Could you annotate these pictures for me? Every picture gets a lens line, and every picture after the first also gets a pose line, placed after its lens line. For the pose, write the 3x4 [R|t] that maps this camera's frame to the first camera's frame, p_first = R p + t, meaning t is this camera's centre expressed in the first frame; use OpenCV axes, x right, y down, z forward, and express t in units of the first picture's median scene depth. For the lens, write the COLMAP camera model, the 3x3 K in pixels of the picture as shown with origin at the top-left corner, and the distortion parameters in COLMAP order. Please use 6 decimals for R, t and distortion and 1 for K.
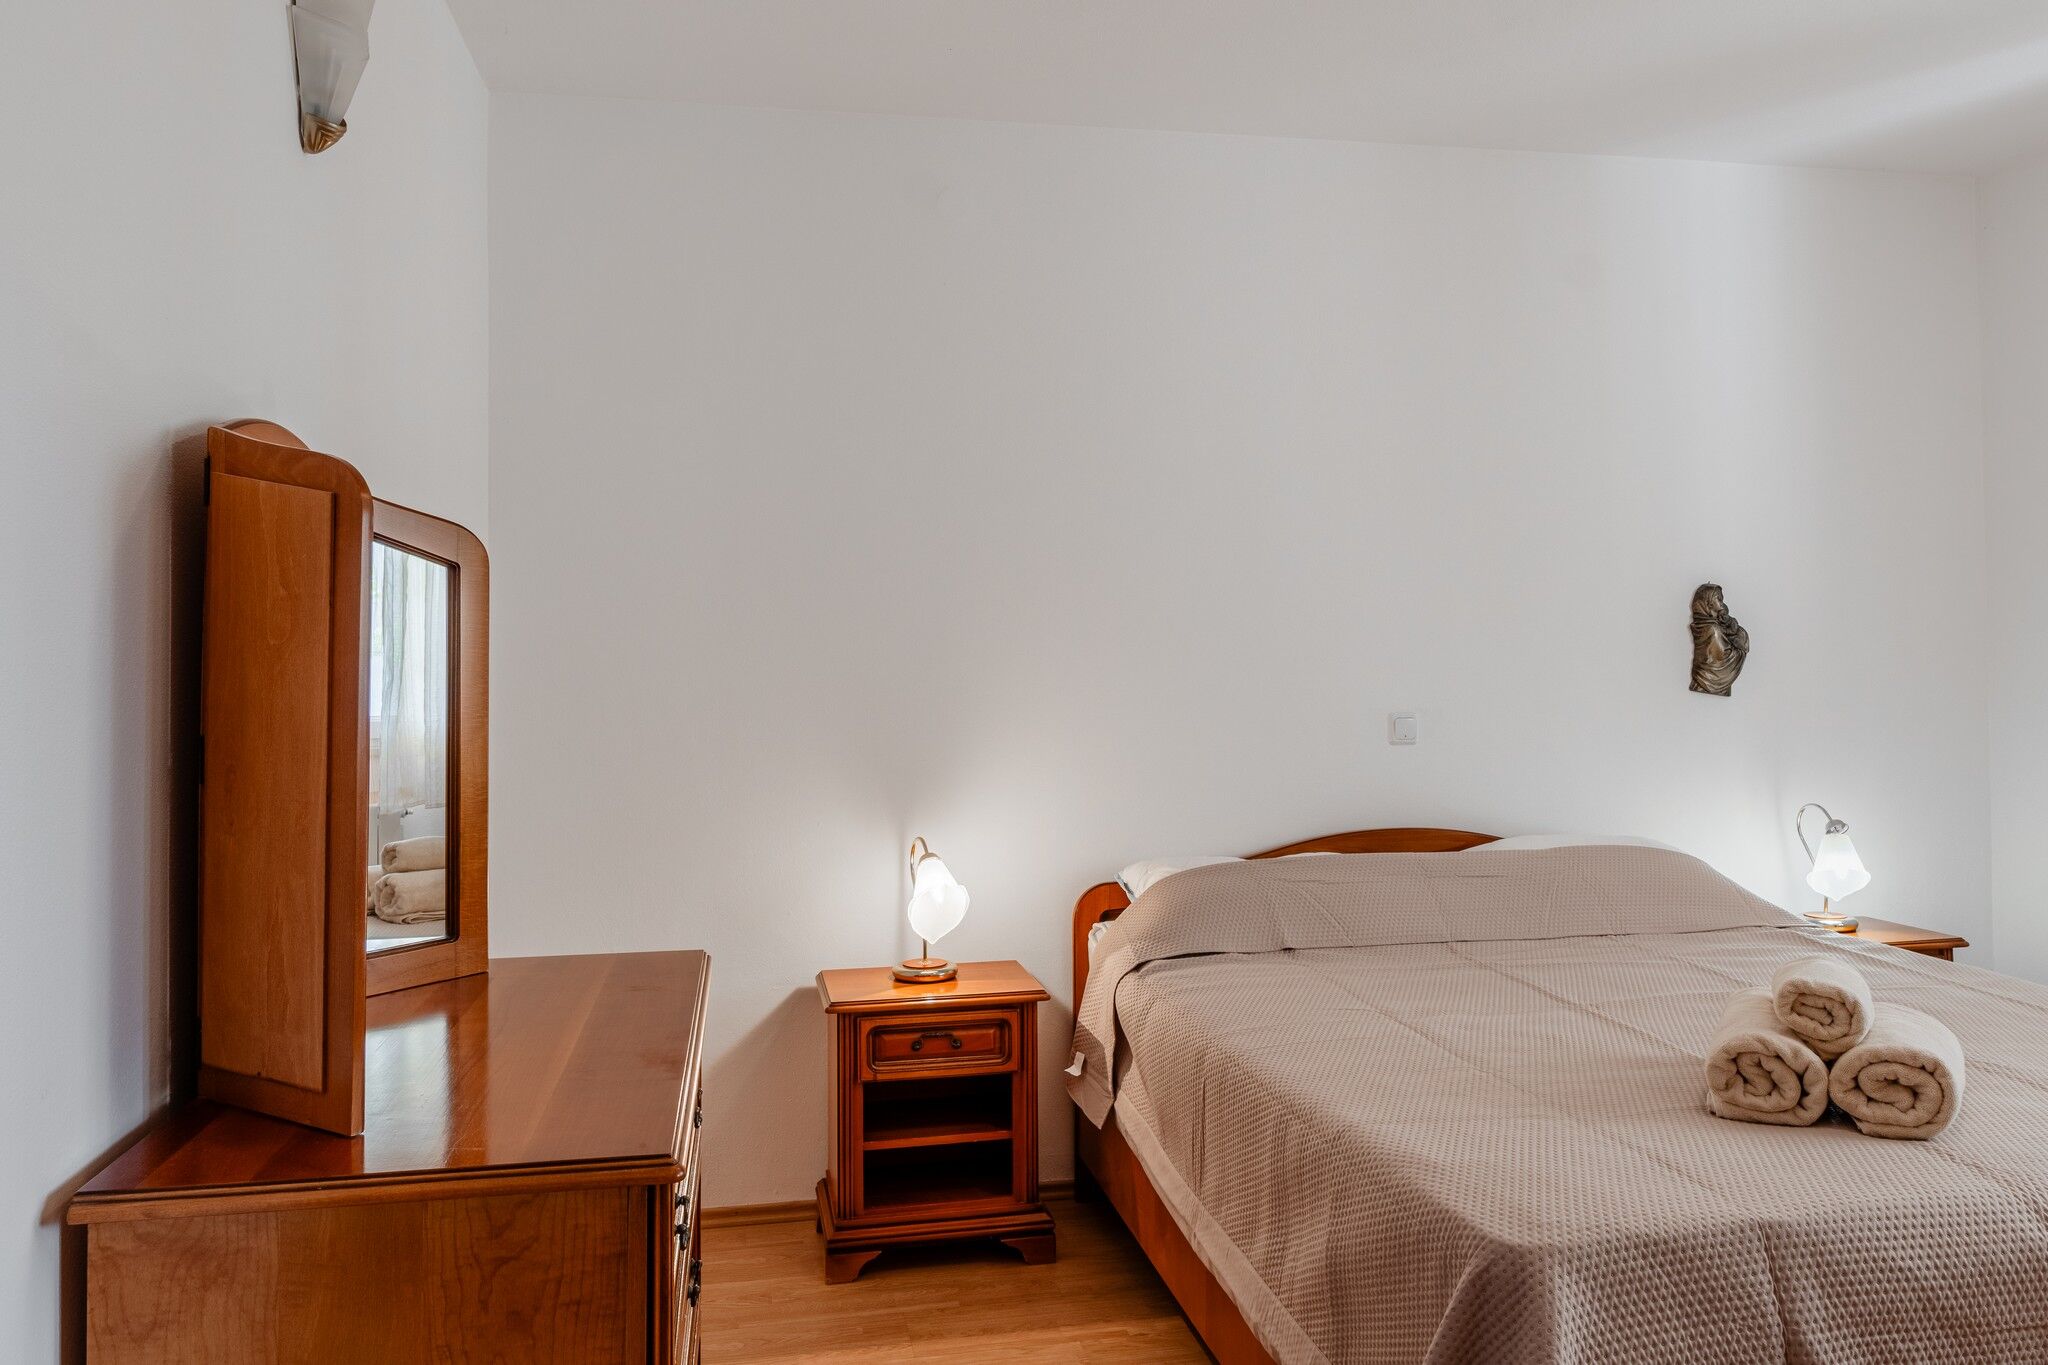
lens RADIAL K [[1476.1, 0, 1035.5], [0, 1476.1, 622.4], [0, 0, 1]] dist [0.004592, -0.010609]
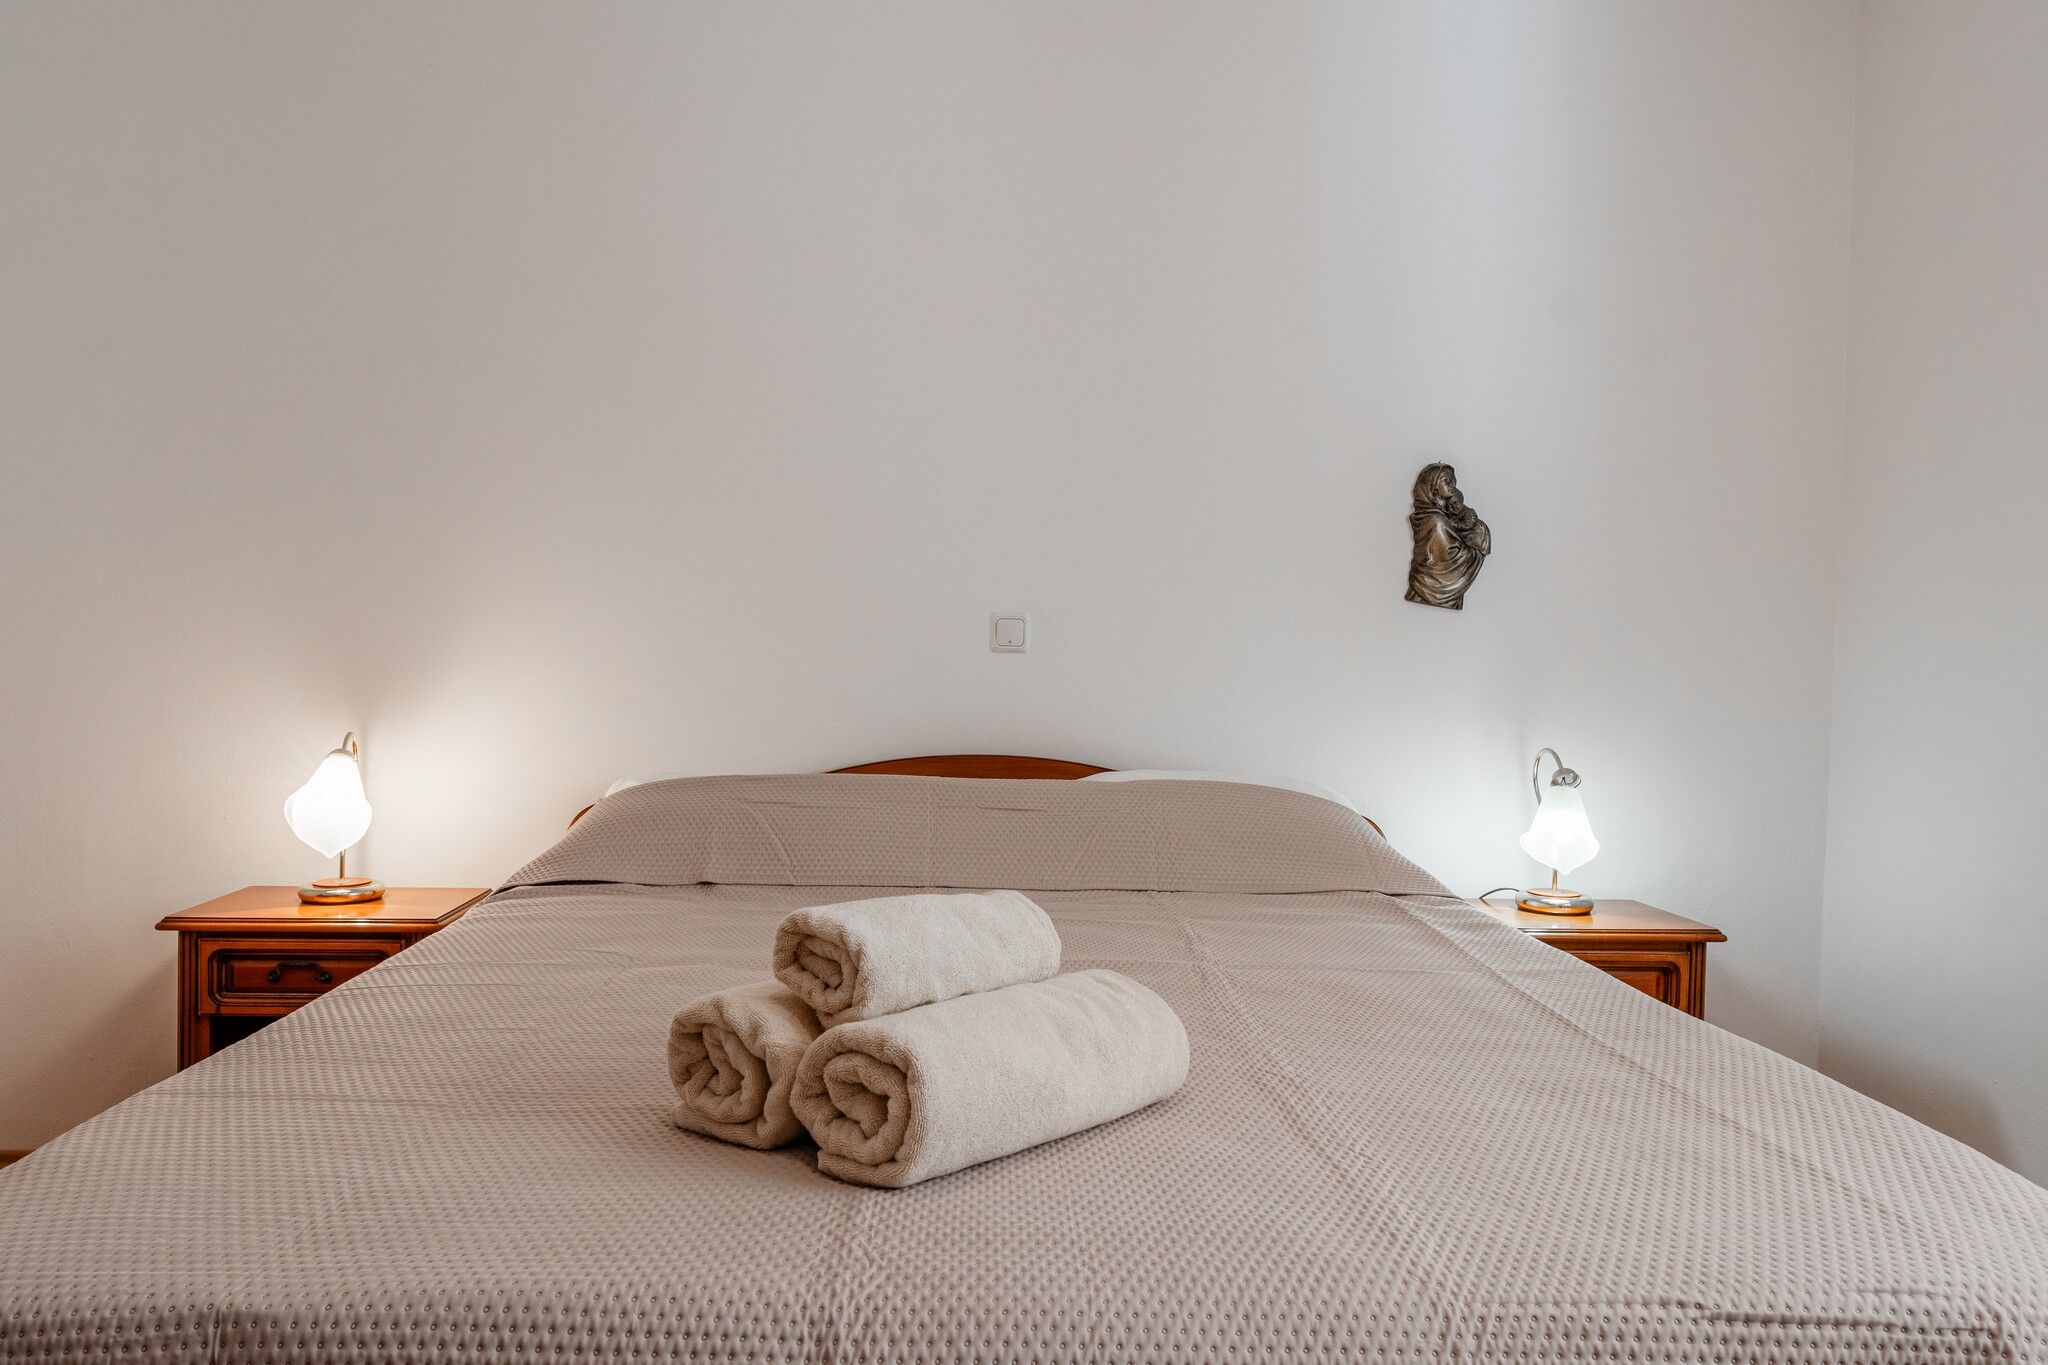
lens RADIAL K [[1427.6, 0, 1034.3], [0, 1427.6, 685.4], [0, 0, 1]] dist [0.000080, -0.008293]
pose [[0.990464, 0.034211, -0.133456, 0.441816], [-0.028090, 0.998477, 0.047481, 0.076486], [0.134877, -0.043280, 0.989917, 0.281763]]
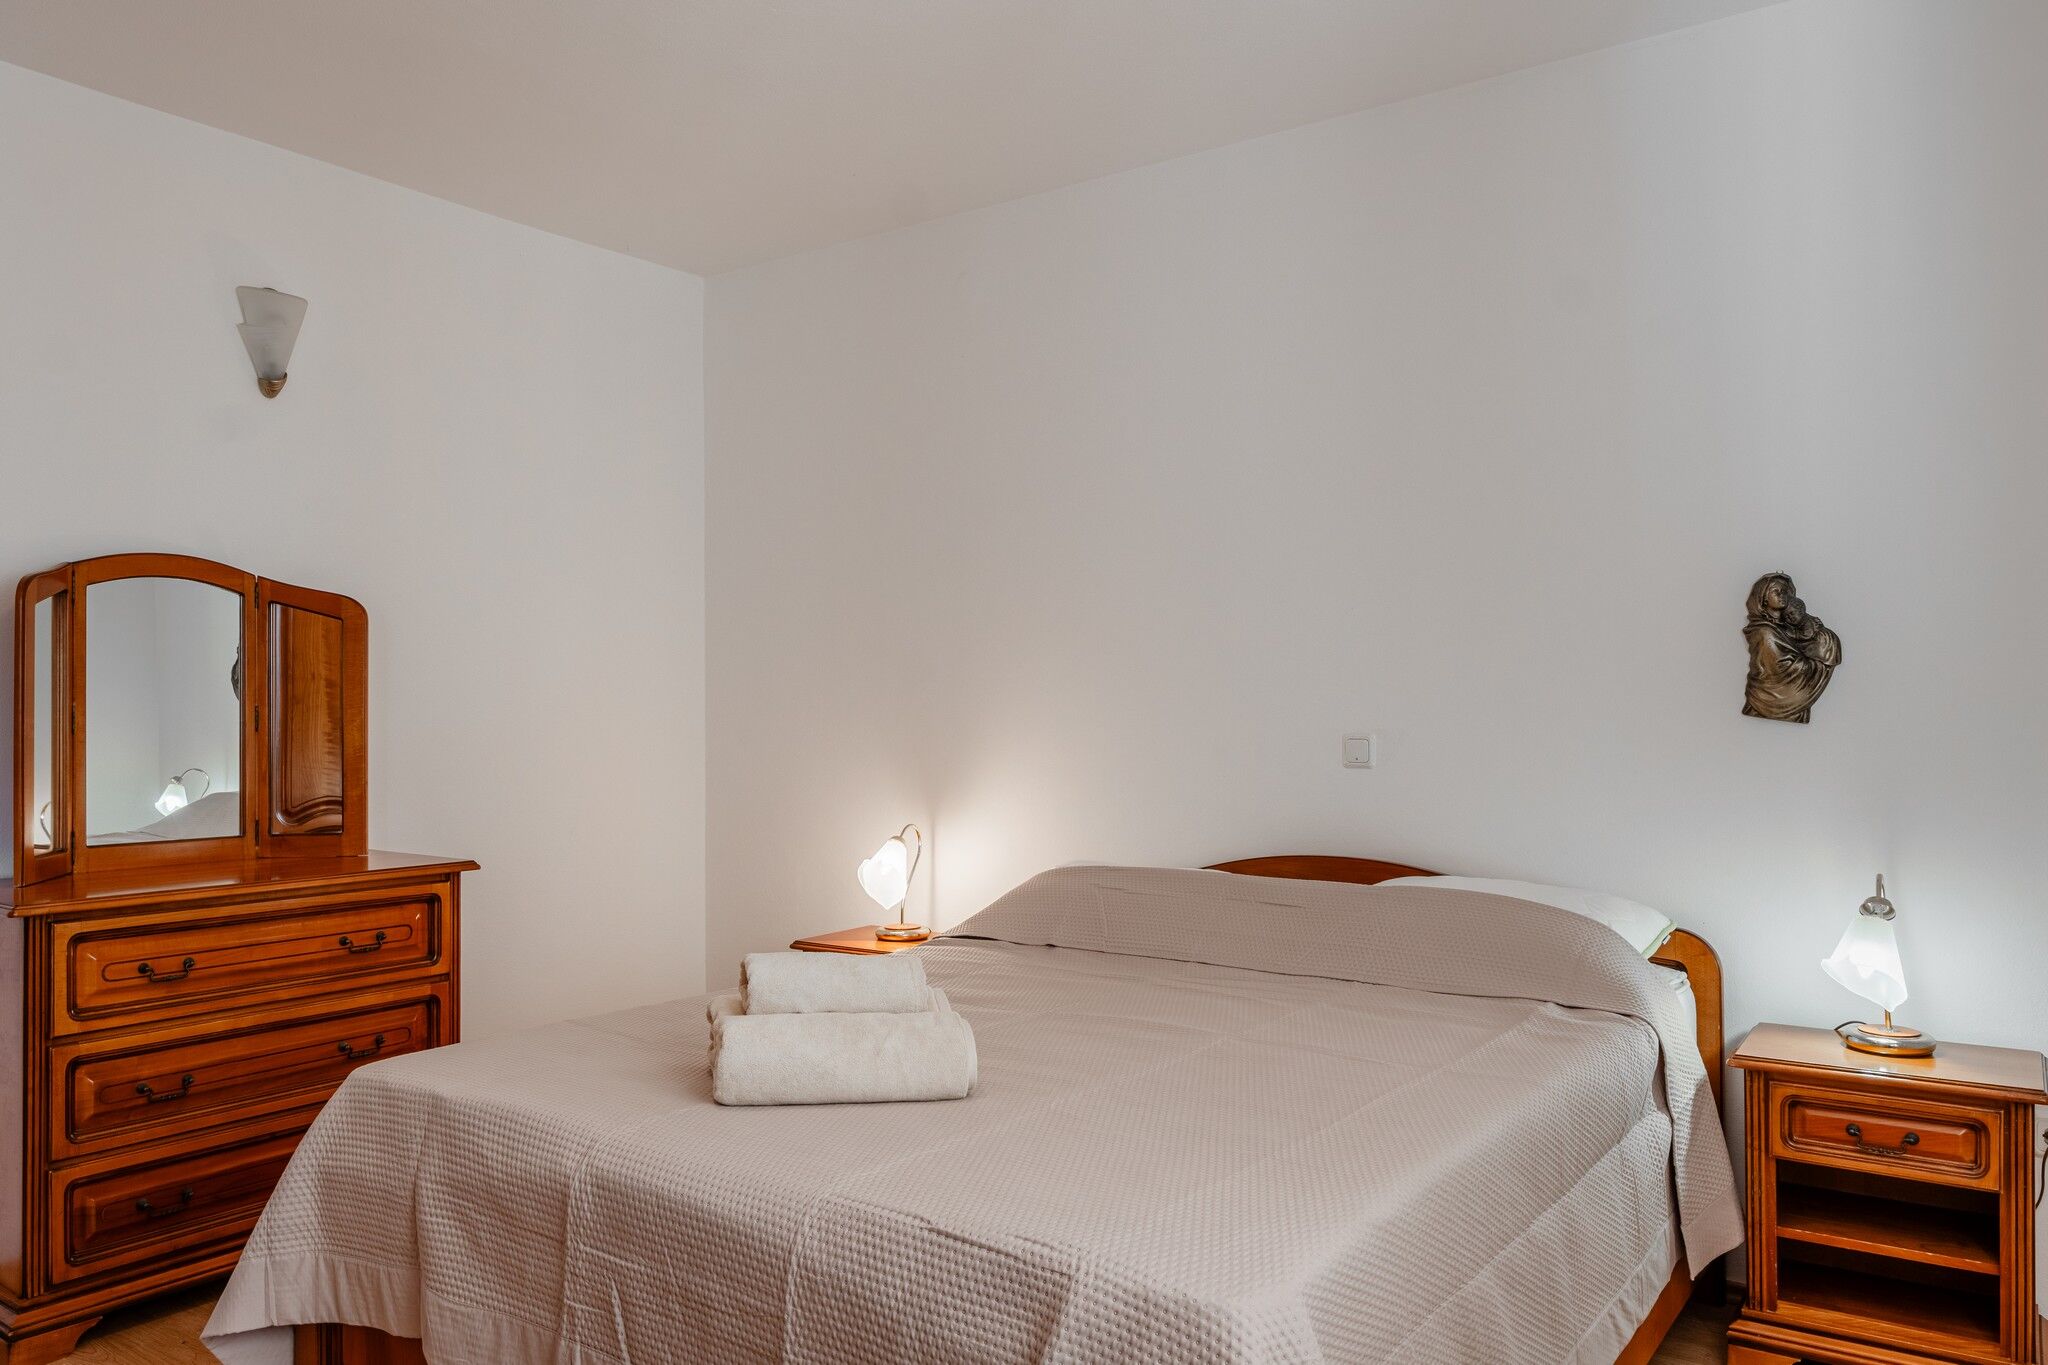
lens RADIAL K [[1466.9, 0, 1016.8], [0, 1466.9, 700.5], [0, 0, 1]] dist [-0.003160, -0.002833]
pose [[0.688016, 0.005607, -0.725674, 0.925405], [0.014050, 0.999680, 0.021045, 0.021926], [0.725560, -0.024675, 0.687716, 0.258734]]
